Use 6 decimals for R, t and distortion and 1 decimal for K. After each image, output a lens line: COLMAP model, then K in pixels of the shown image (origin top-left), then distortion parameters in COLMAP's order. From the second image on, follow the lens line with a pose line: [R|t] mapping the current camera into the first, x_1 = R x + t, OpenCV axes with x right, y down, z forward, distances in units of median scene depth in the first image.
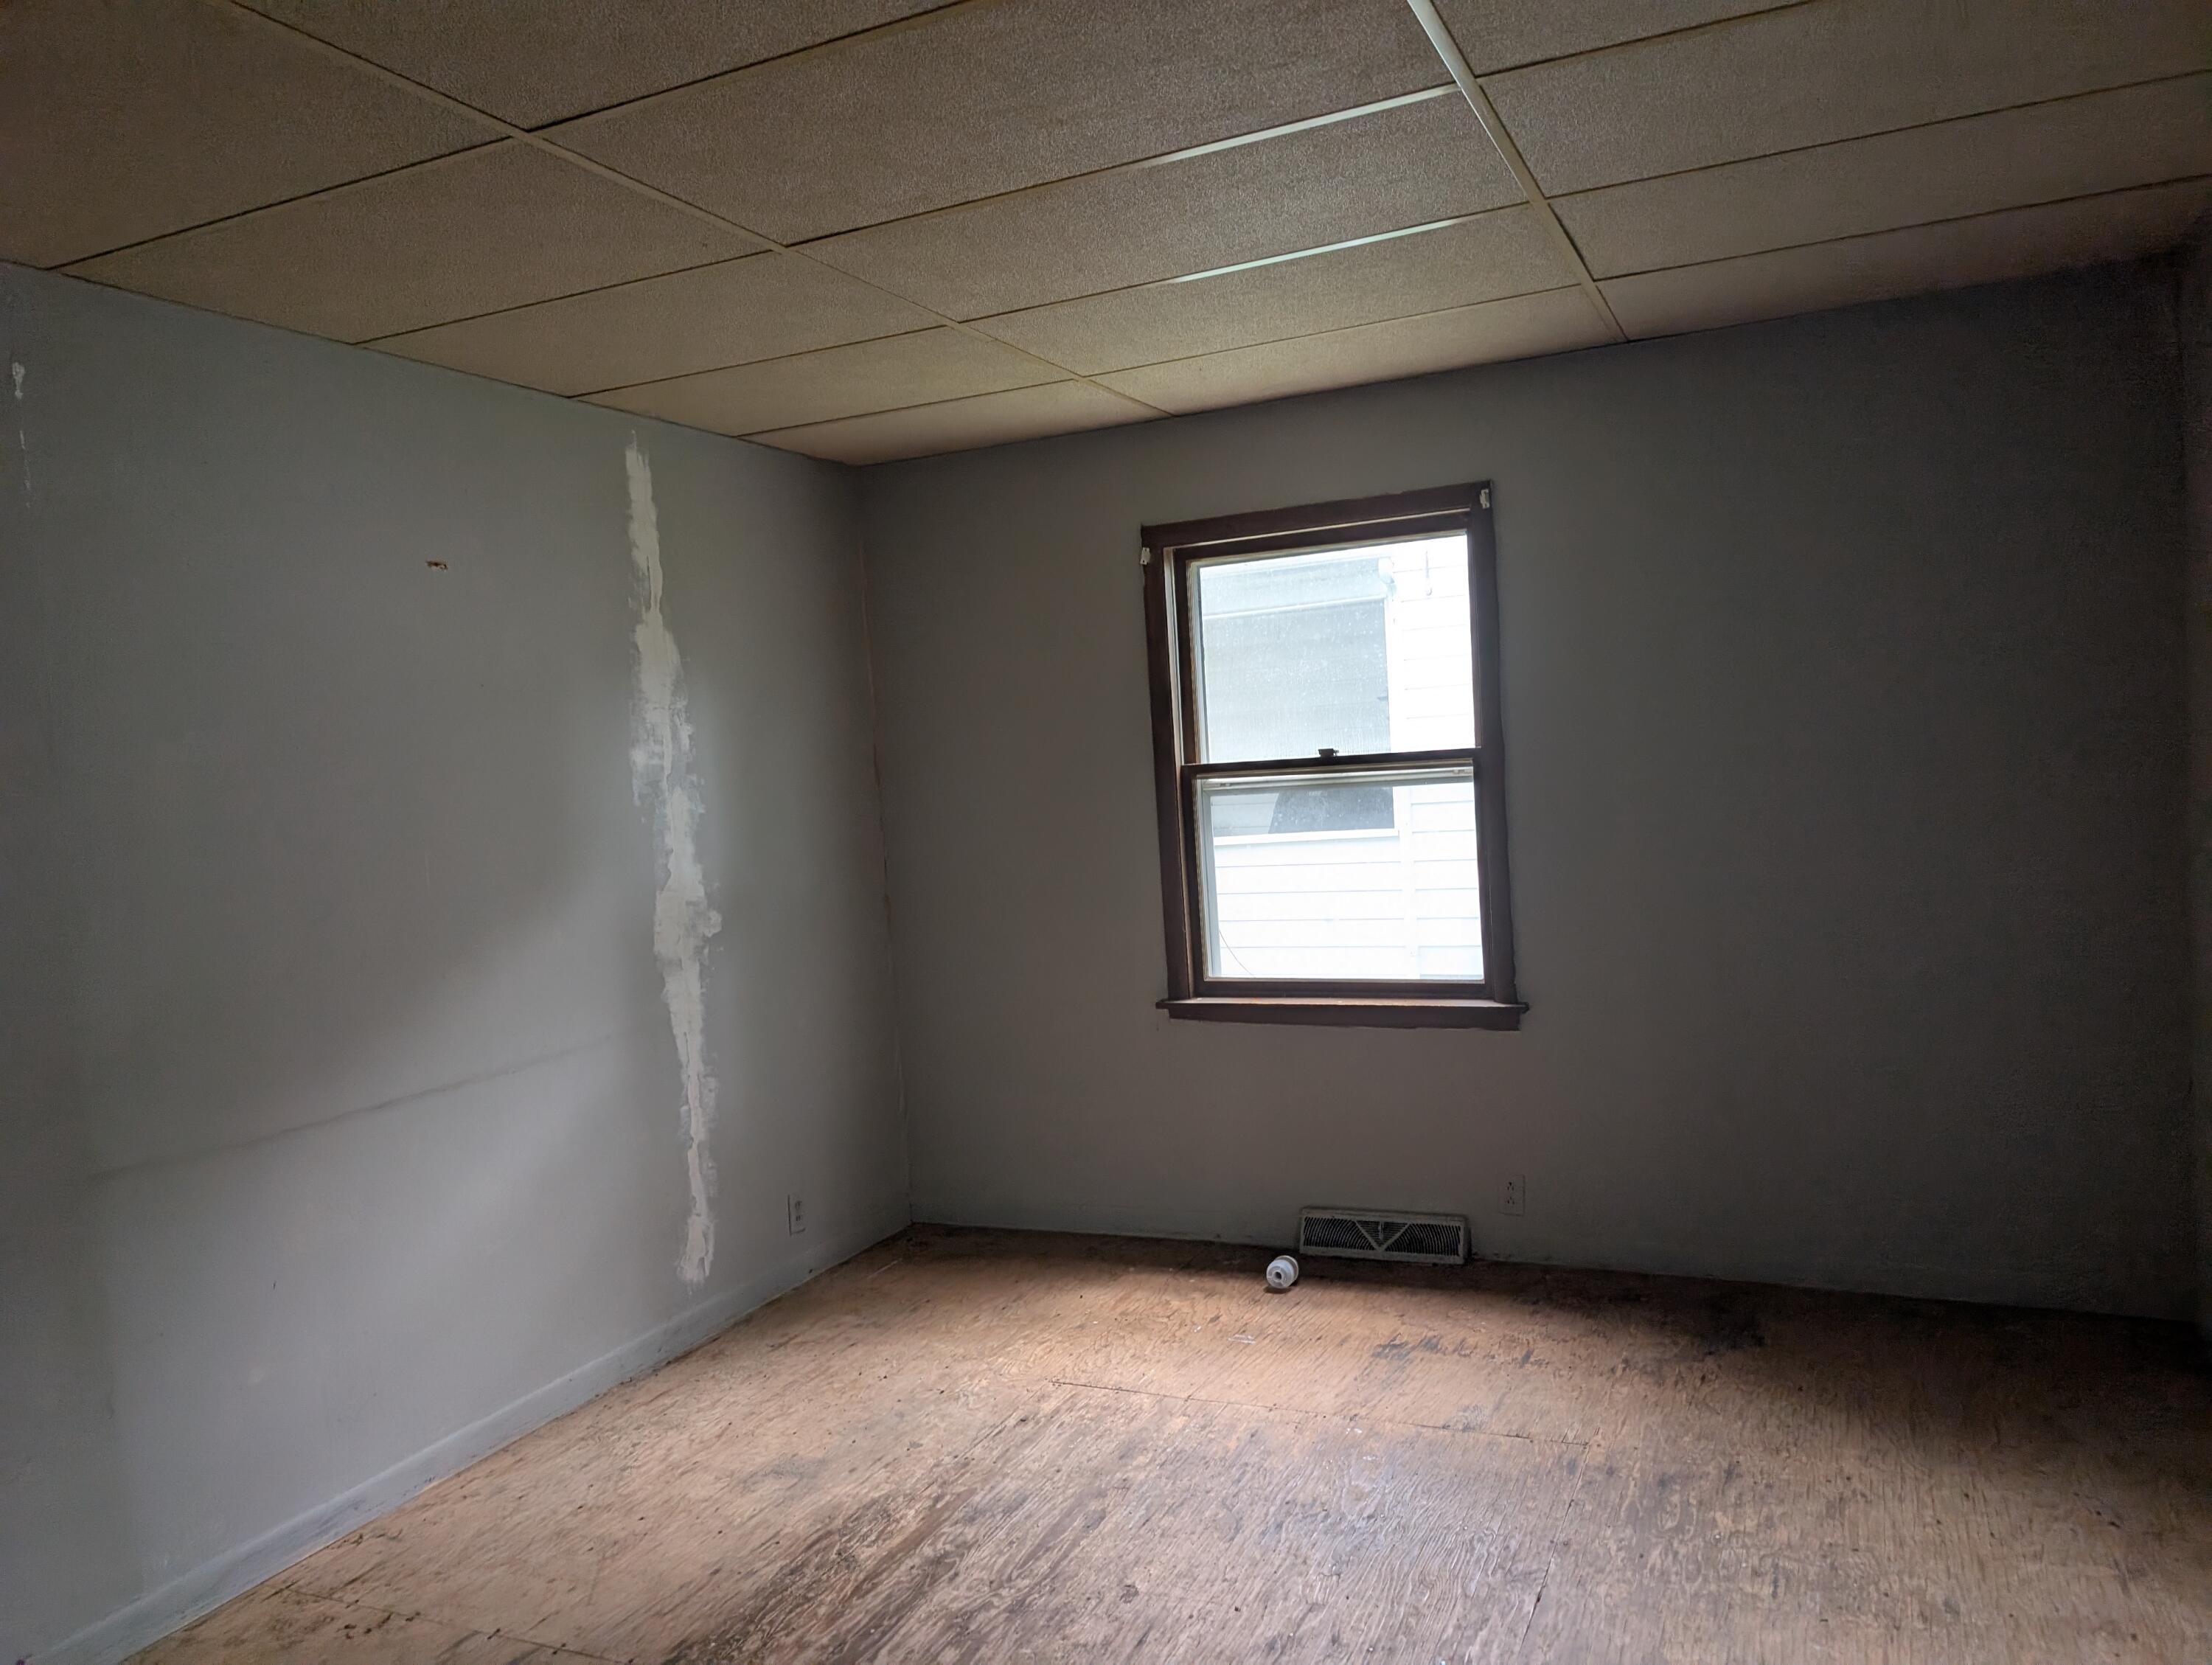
lens RADIAL K [[1582.9, 0, 1106.0], [0, 1582.9, 832.5], [0, 0, 1]] dist [0.001685, 0.002309]
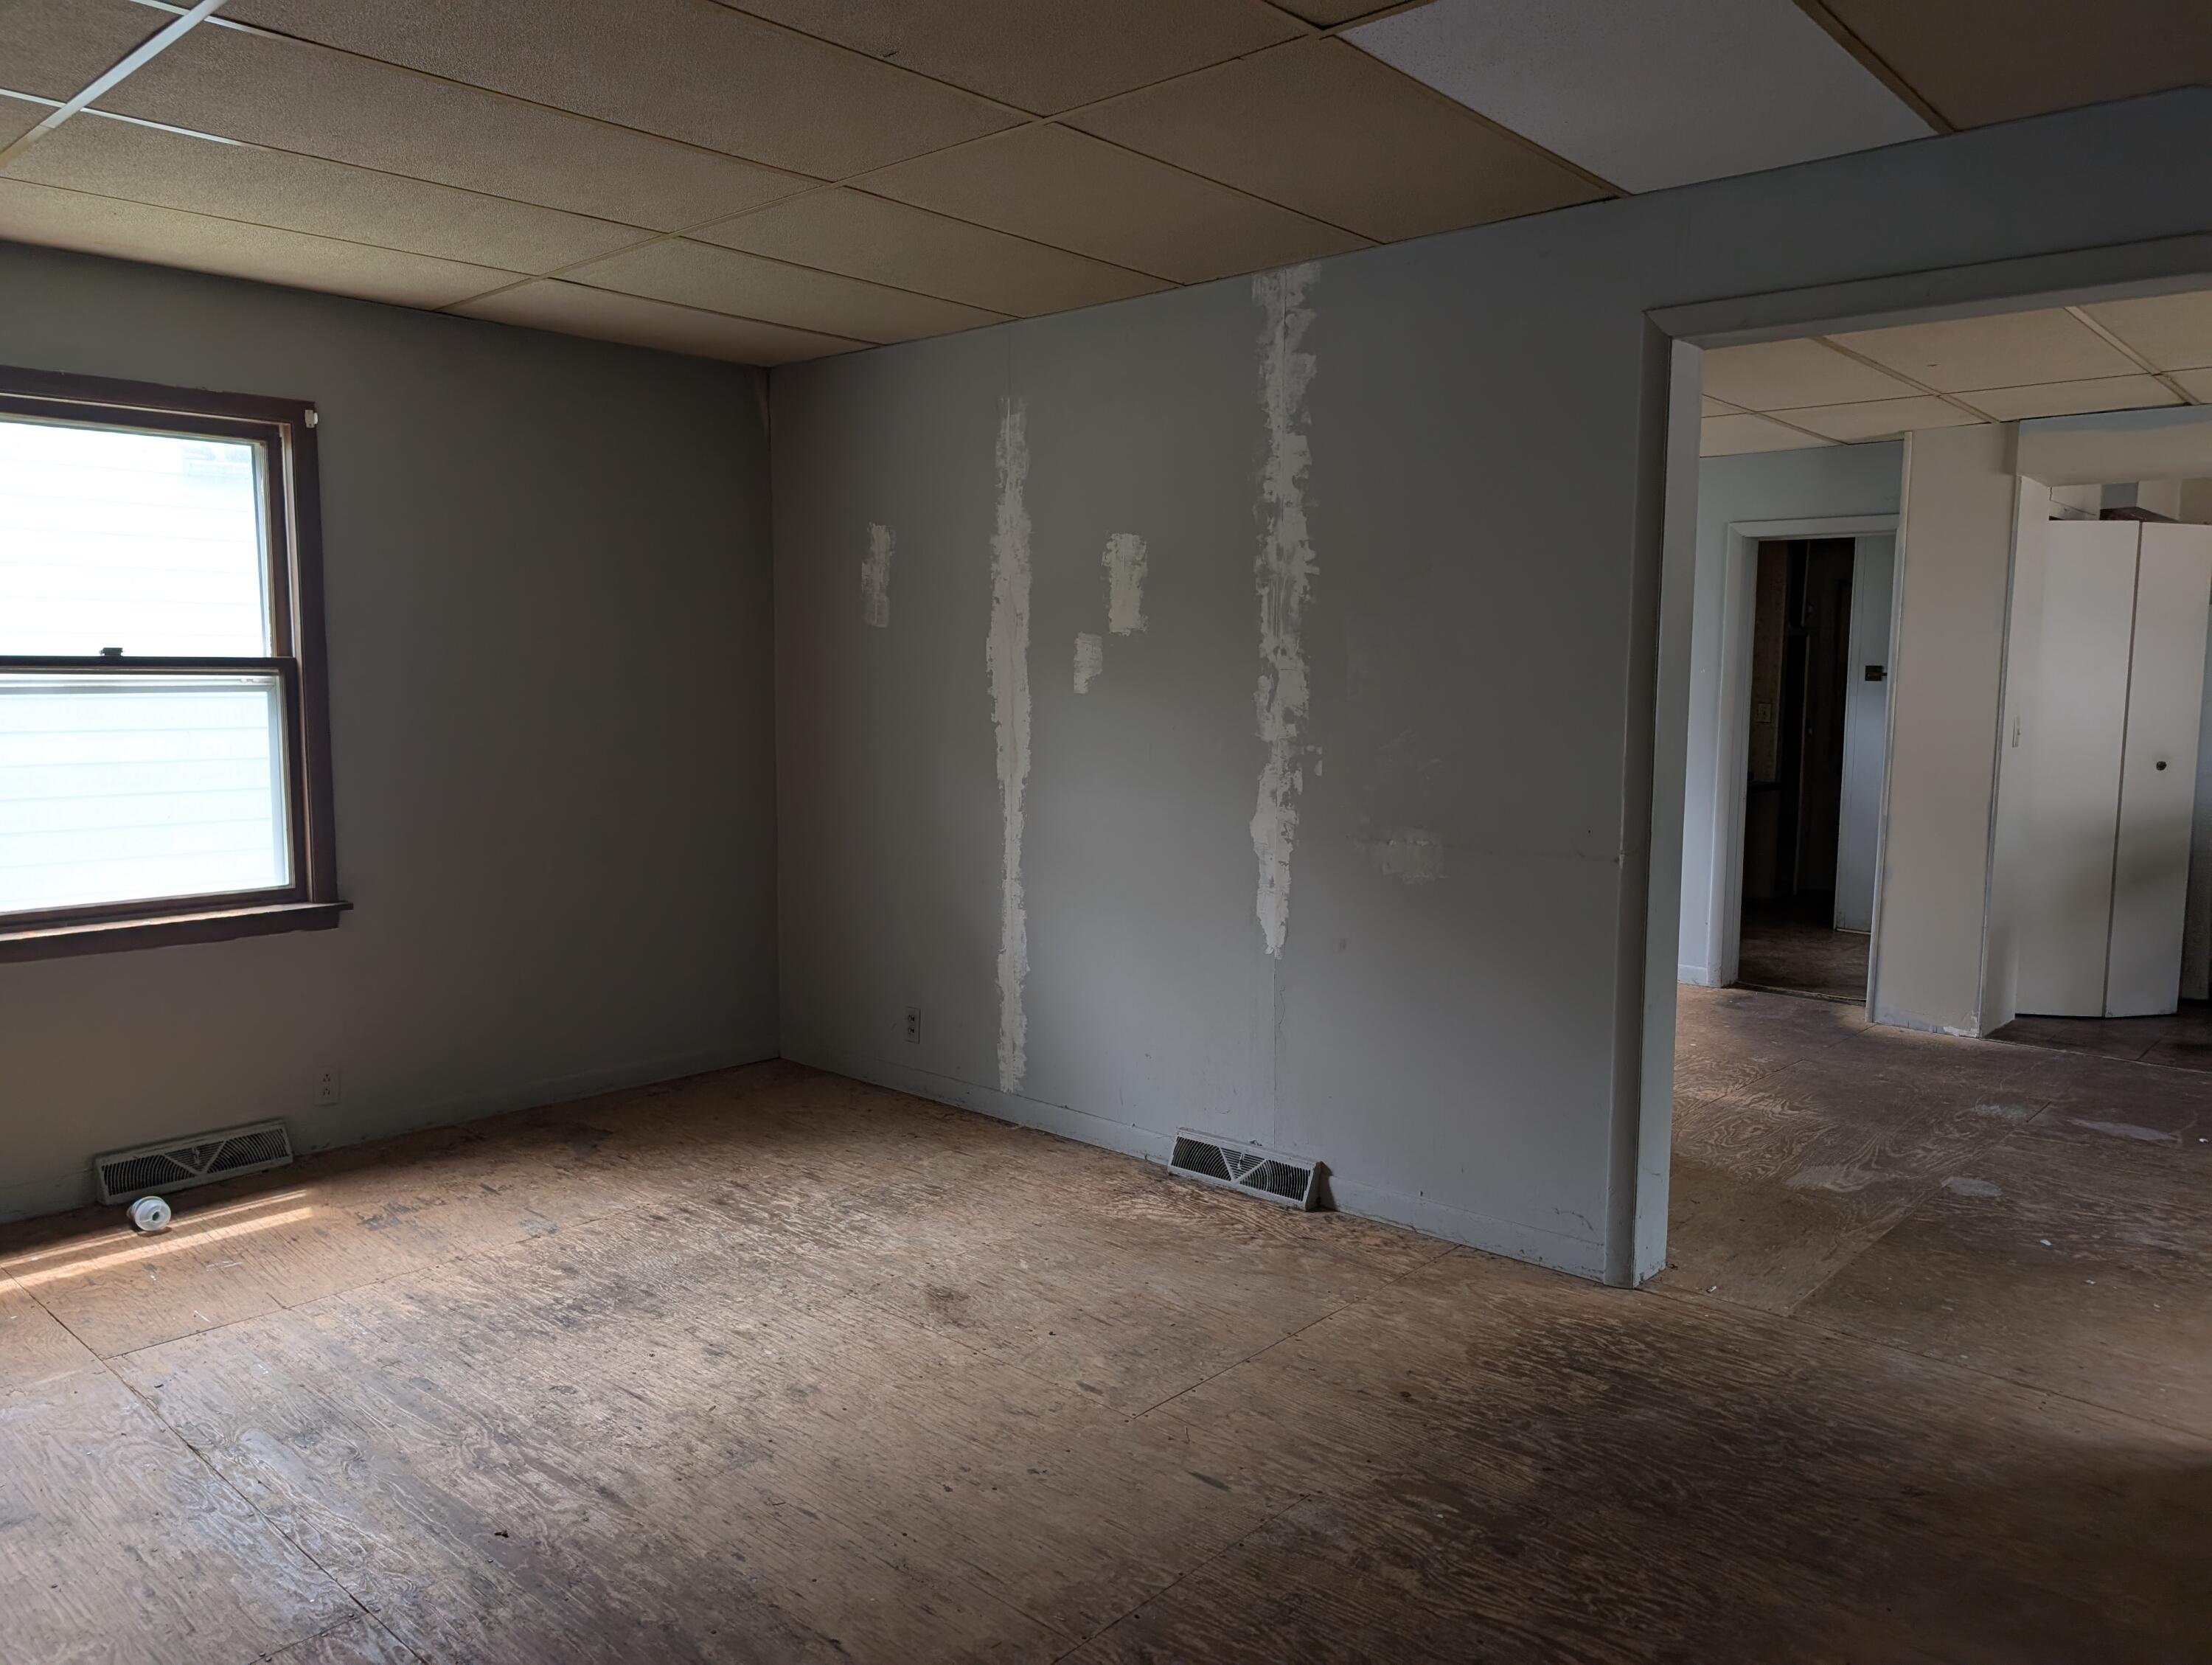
lens RADIAL K [[1582.9, 0, 1106.0], [0, 1582.9, 832.5], [0, 0, 1]] dist [0.001685, 0.002309]
pose [[0.300210, -0.035506, 0.953212, -0.581274], [0.023687, 0.999276, 0.029762, 0.041387], [-0.953579, 0.013643, 0.300834, 0.187758]]
